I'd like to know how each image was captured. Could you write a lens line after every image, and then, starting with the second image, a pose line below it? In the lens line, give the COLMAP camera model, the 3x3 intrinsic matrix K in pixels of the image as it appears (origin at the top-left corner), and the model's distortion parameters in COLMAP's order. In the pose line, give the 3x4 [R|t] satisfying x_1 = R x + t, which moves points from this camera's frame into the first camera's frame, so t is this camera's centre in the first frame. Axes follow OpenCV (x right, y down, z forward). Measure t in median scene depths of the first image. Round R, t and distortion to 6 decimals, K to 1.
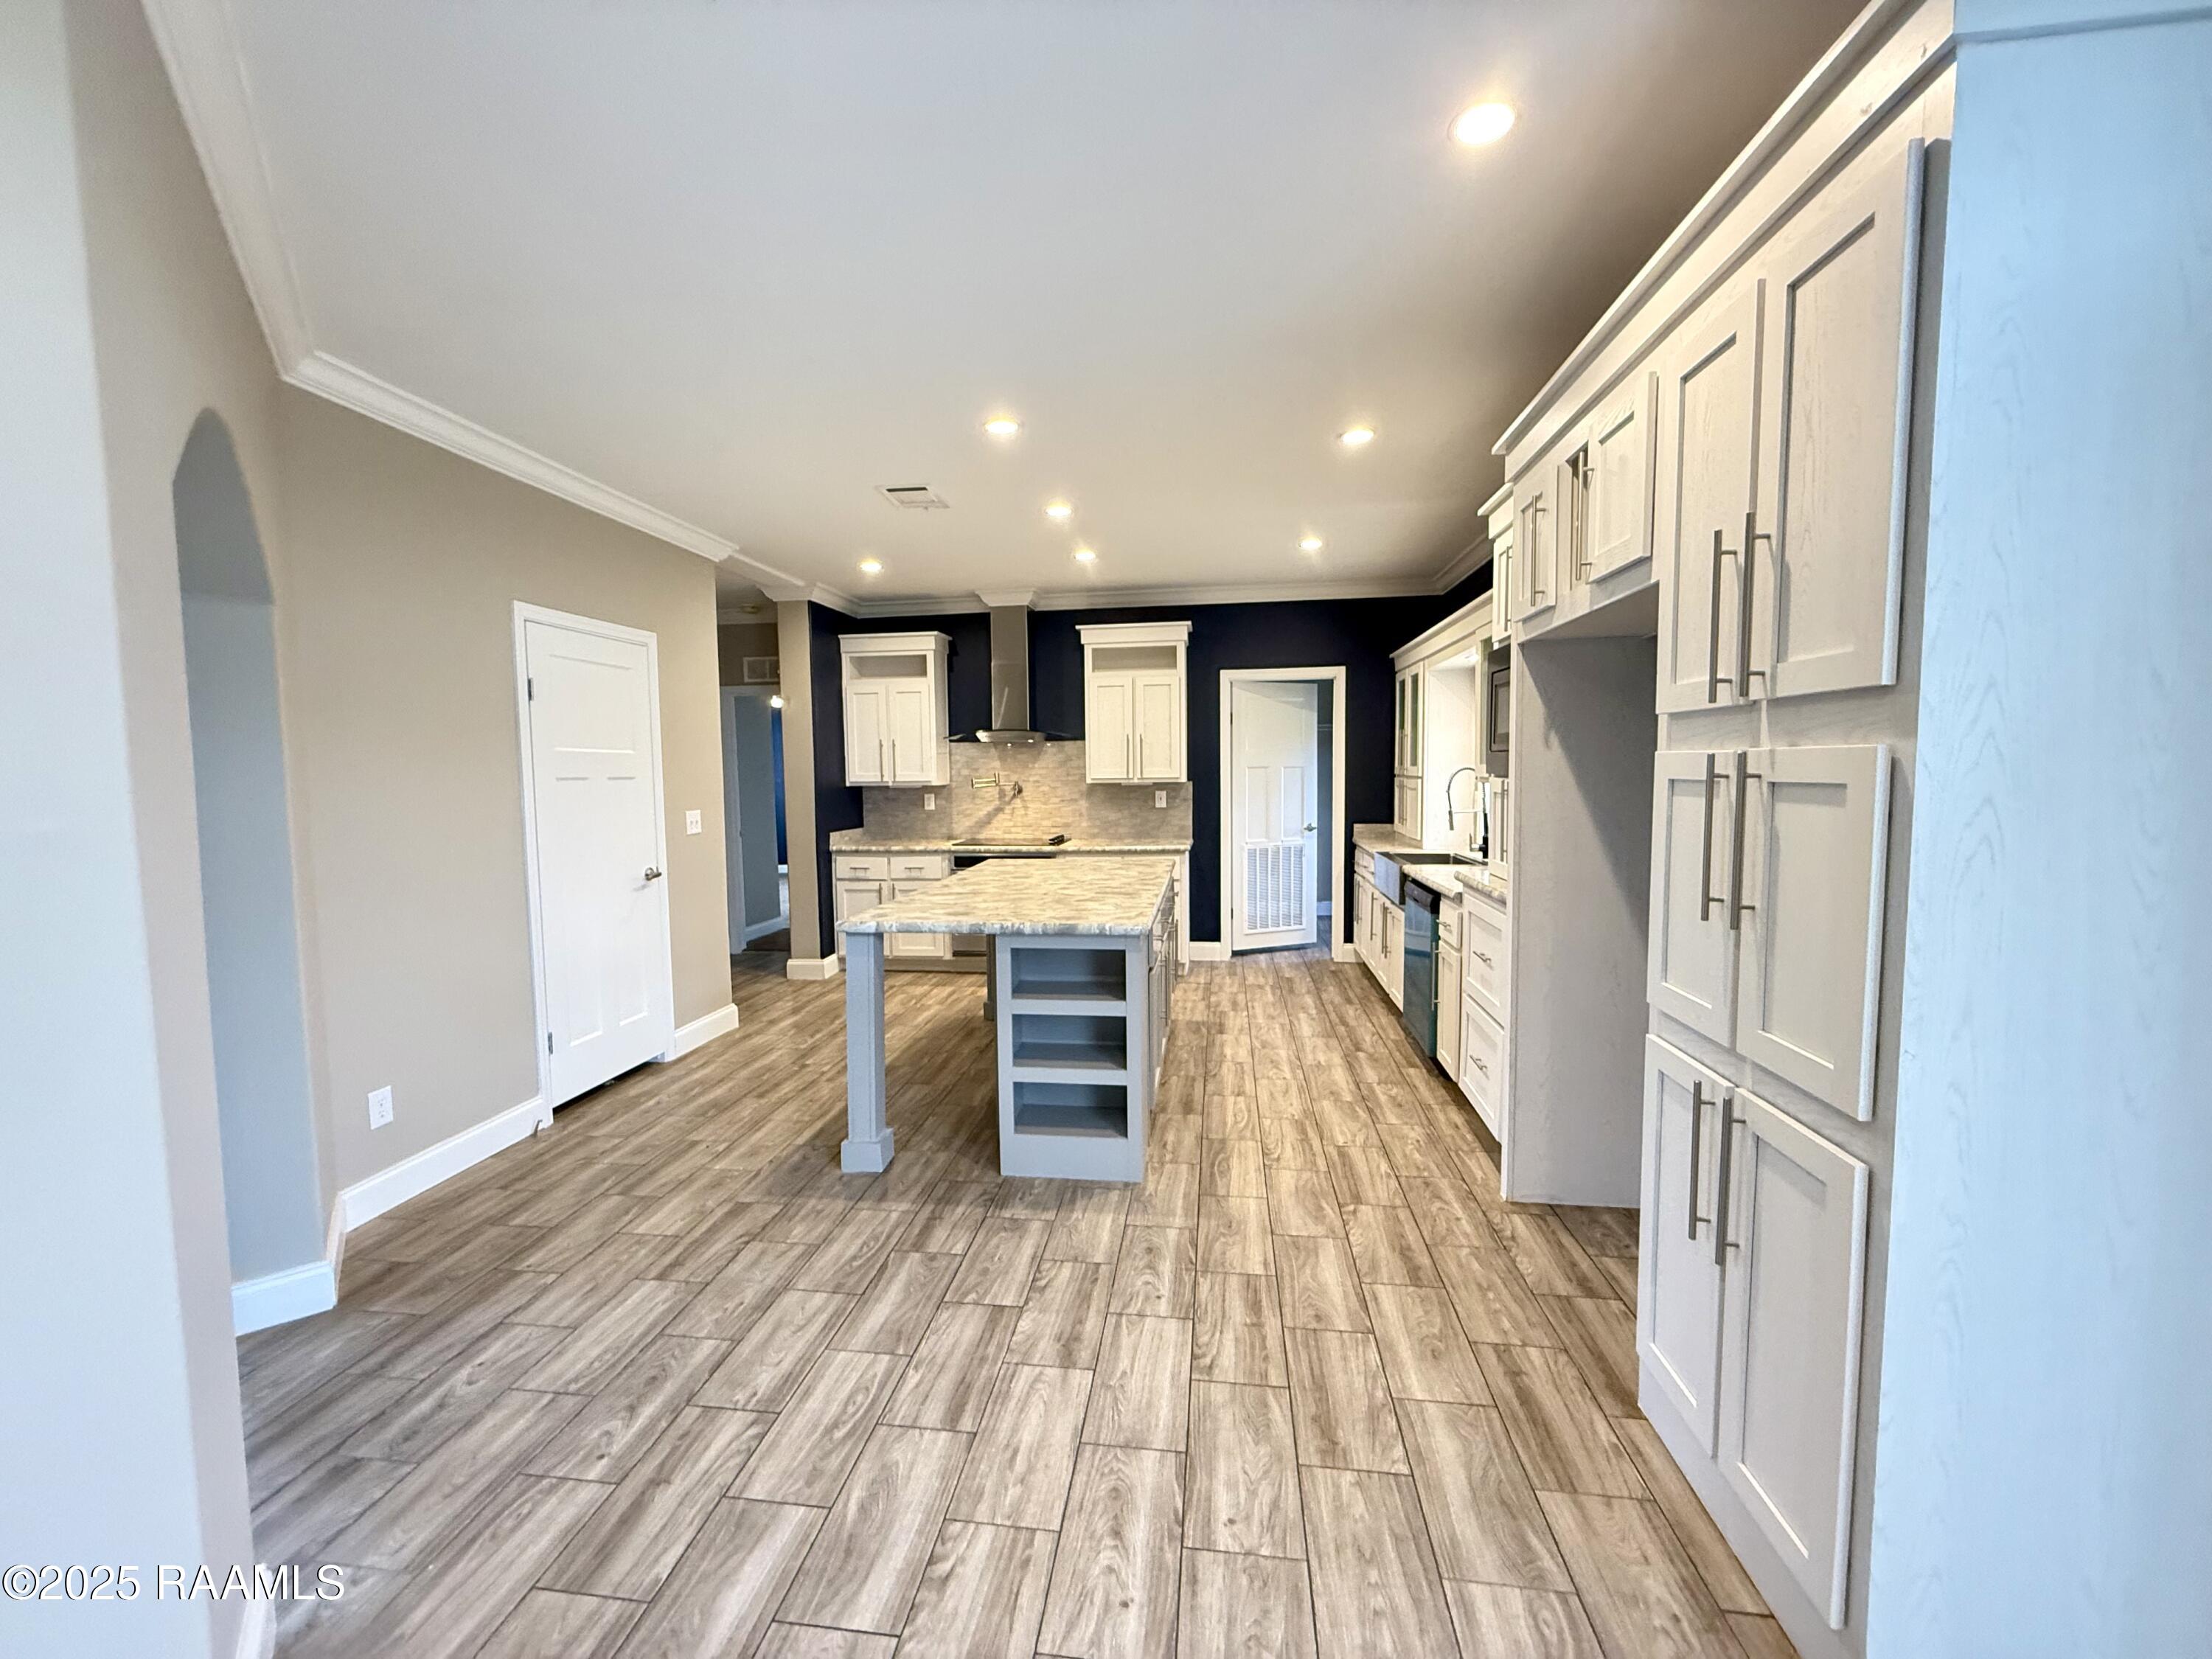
lens RADIAL K [[879.4, 0, 1102.3], [0, 879.4, 832.4], [0, 0, 1]] dist [-0.000987, -0.000213]
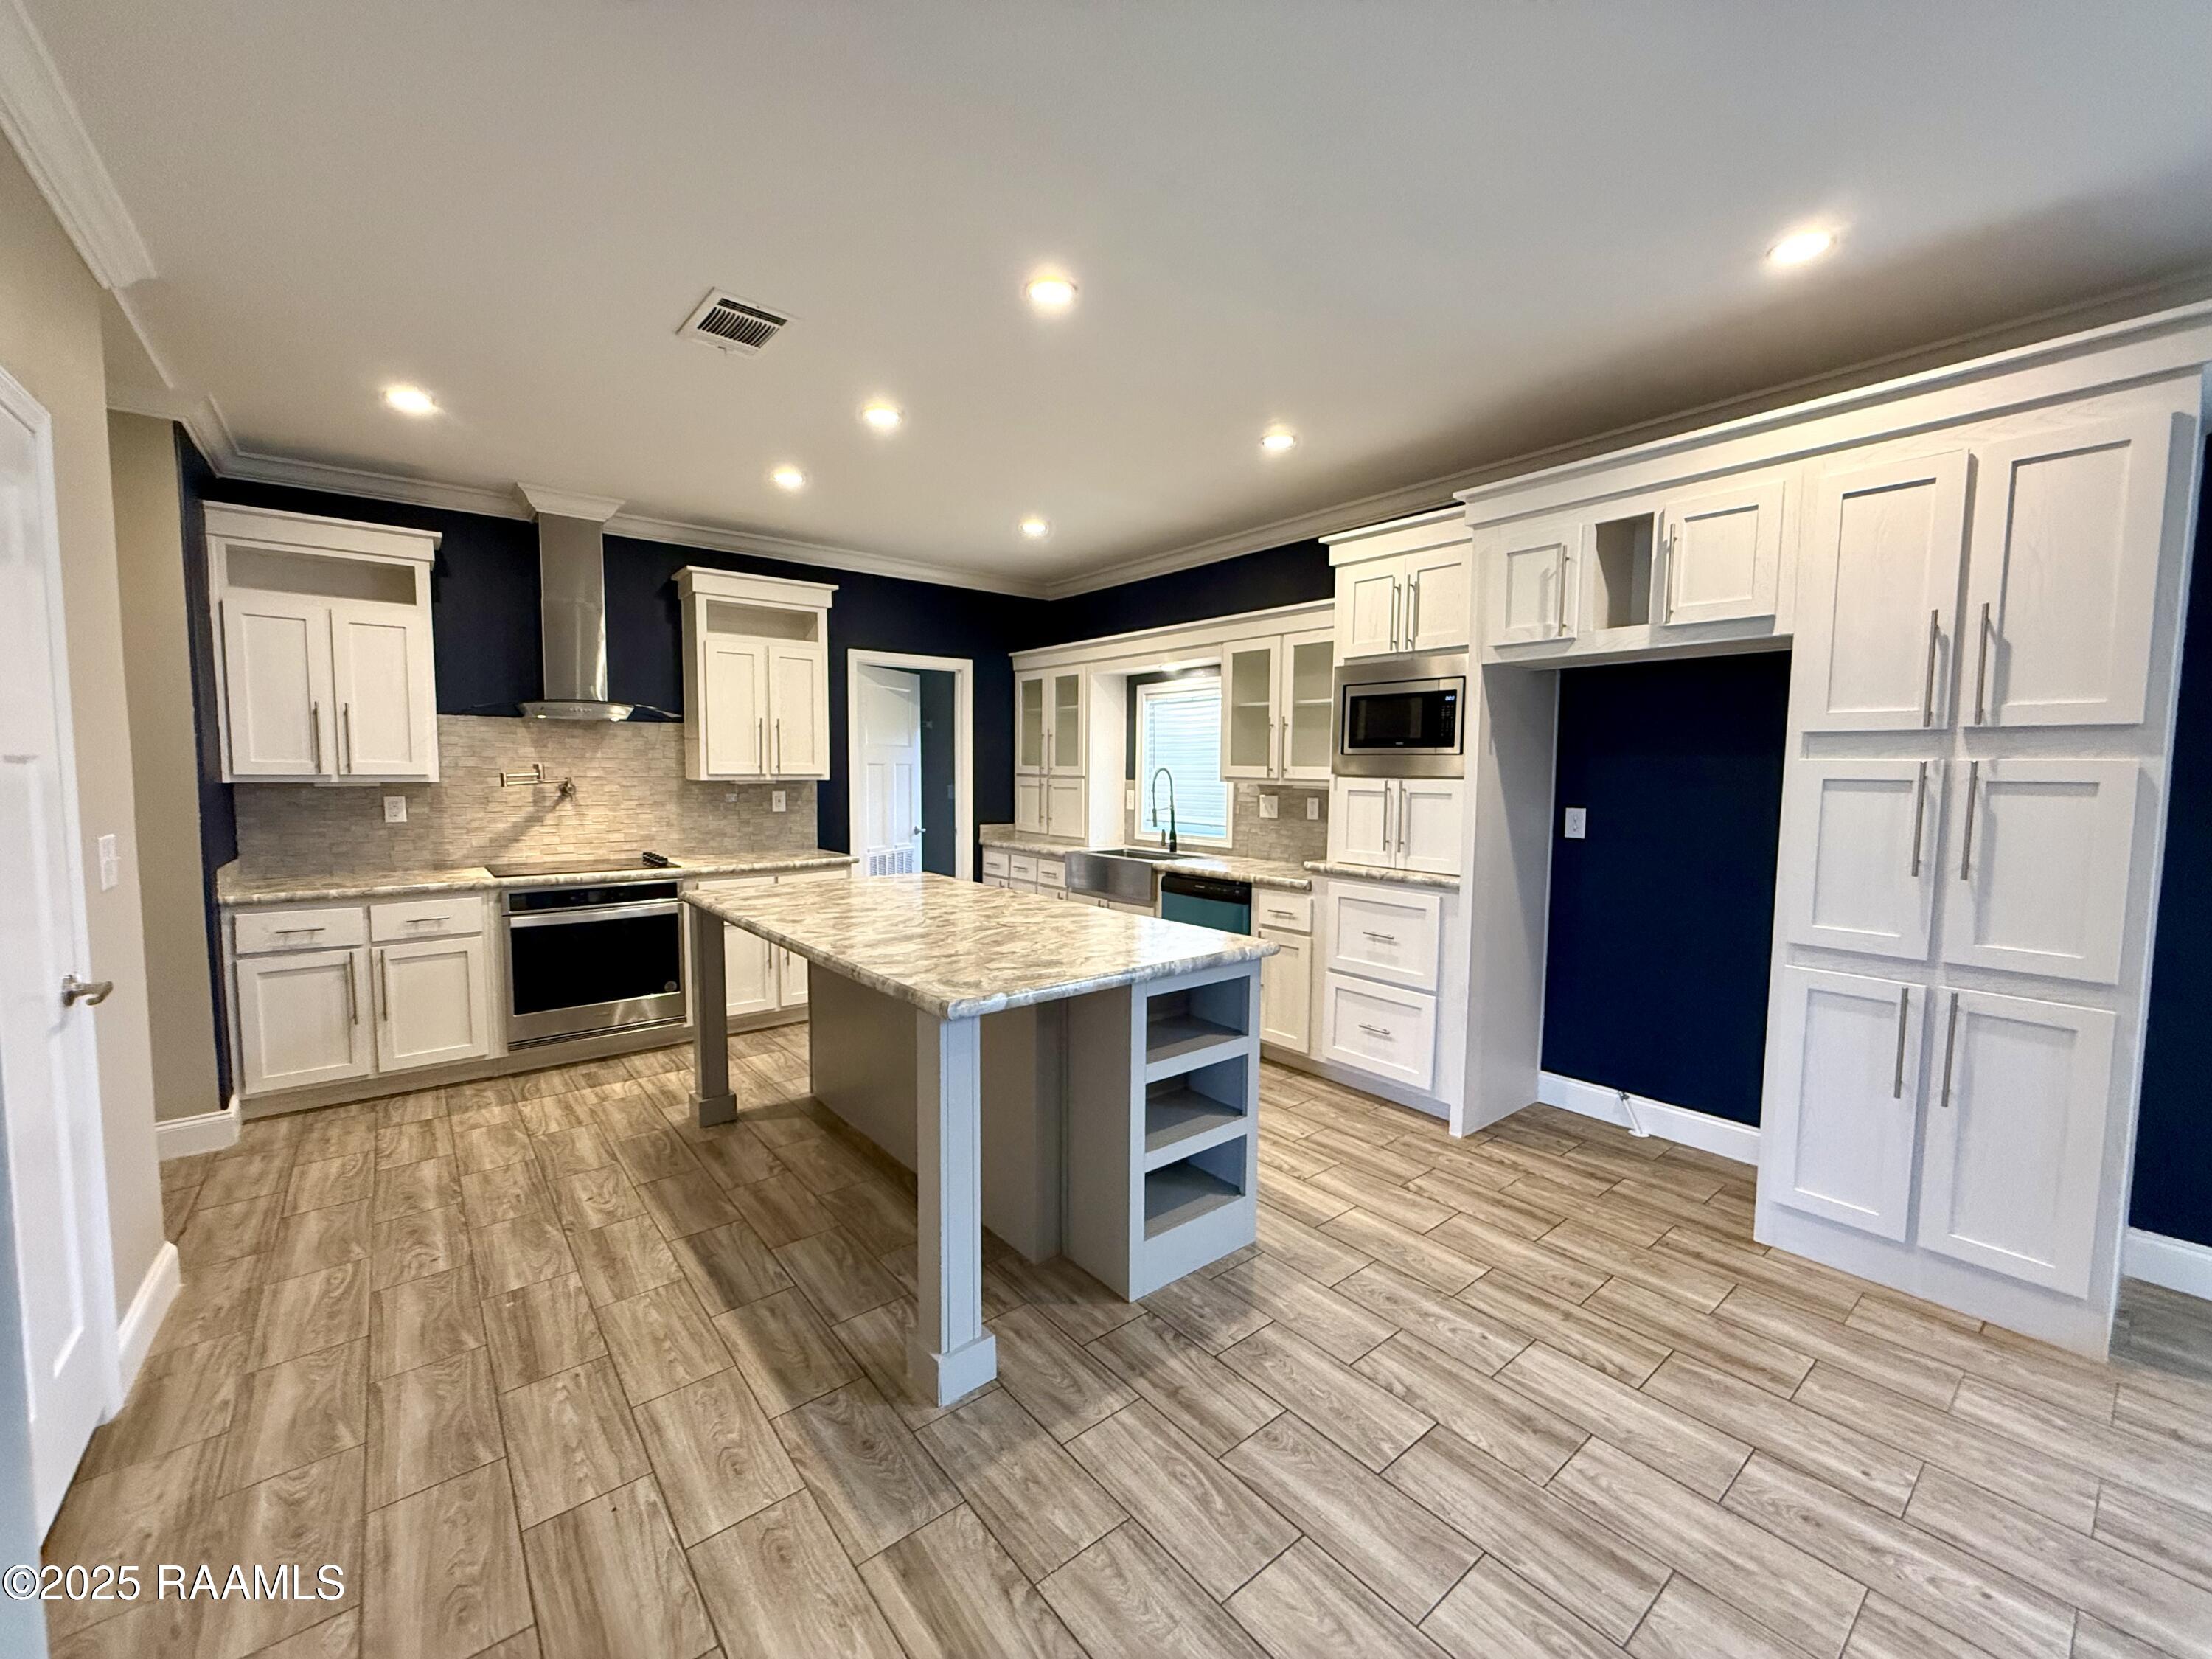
lens RADIAL K [[879.4, 0, 1102.3], [0, 879.4, 832.4], [0, 0, 1]] dist [-0.000987, -0.000213]
pose [[0.688101, -0.036516, 0.724696, -0.642170], [0.036721, 0.999206, 0.015481, -0.022371], [-0.724686, 0.015959, 0.688895, 0.481849]]
